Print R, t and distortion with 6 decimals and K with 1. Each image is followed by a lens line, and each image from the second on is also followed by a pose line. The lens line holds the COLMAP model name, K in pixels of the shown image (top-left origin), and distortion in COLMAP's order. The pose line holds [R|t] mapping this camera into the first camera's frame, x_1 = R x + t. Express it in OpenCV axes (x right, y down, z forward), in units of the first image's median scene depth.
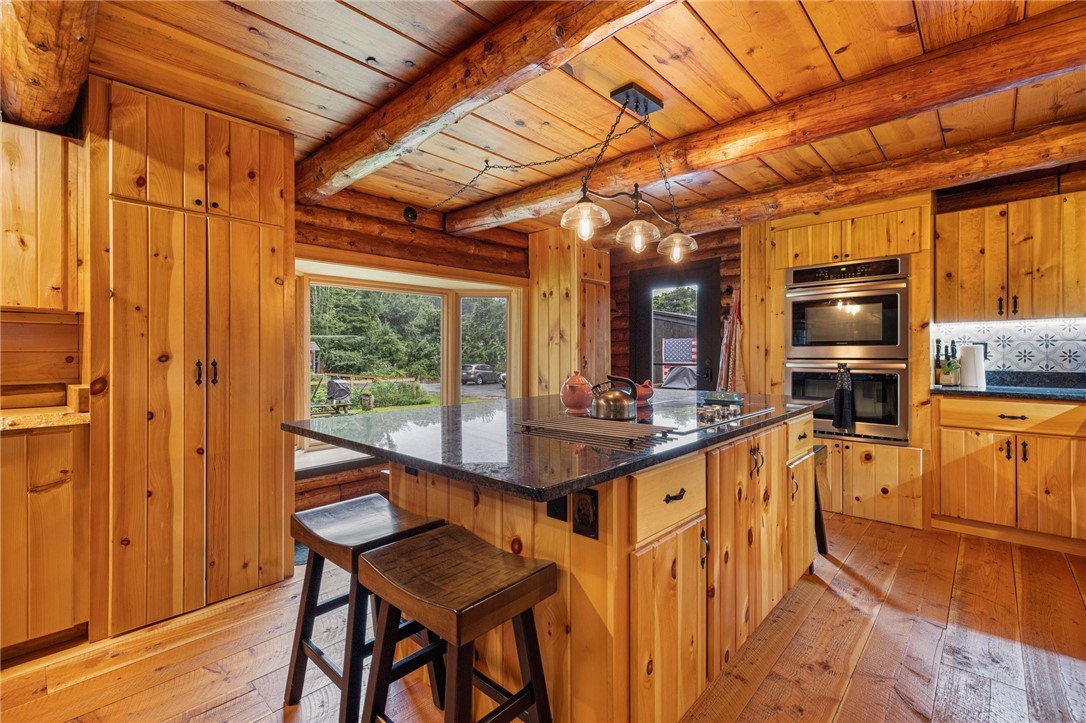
lens RADIAL K [[480.2, 0, 529.9], [0, 480.2, 356.1], [0, 0, 1]] dist [0.002092, 0.000089]
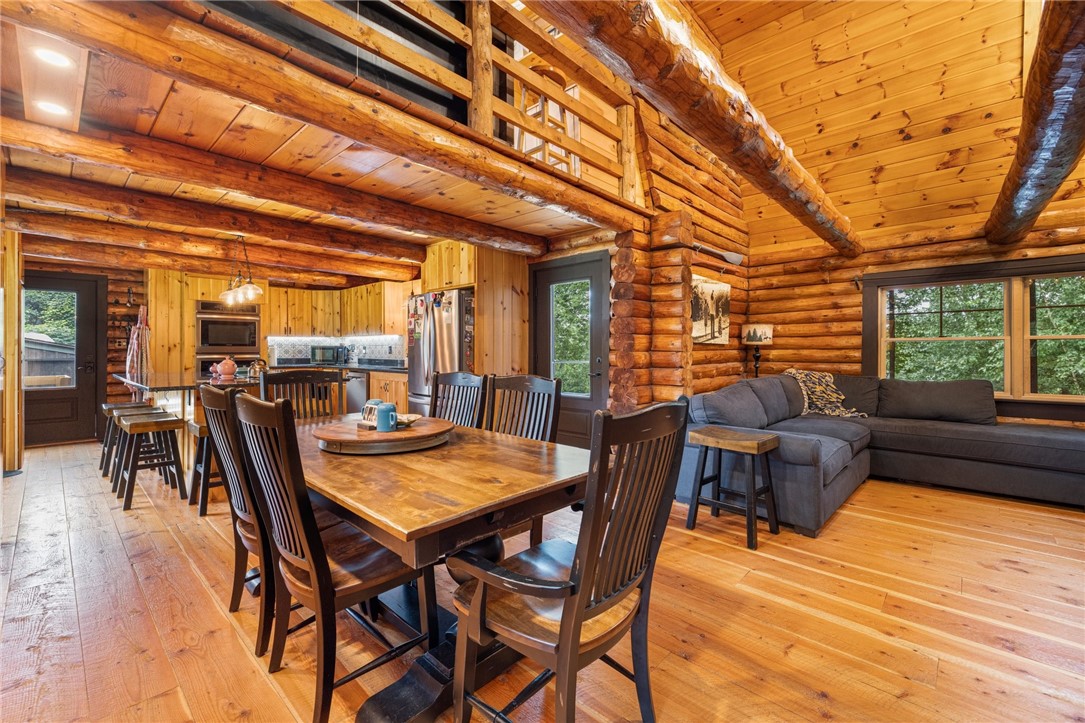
lens RADIAL K [[458.5, 0, 535.9], [0, 458.5, 350.3], [0, 0, 1]] dist [0.001191, -0.000182]
pose [[-0.007734, 0.006826, 0.999947, -1.273855], [0.005001, 0.999964, -0.006787, 0.014581], [-0.999958, 0.004948, -0.007767, -0.217359]]
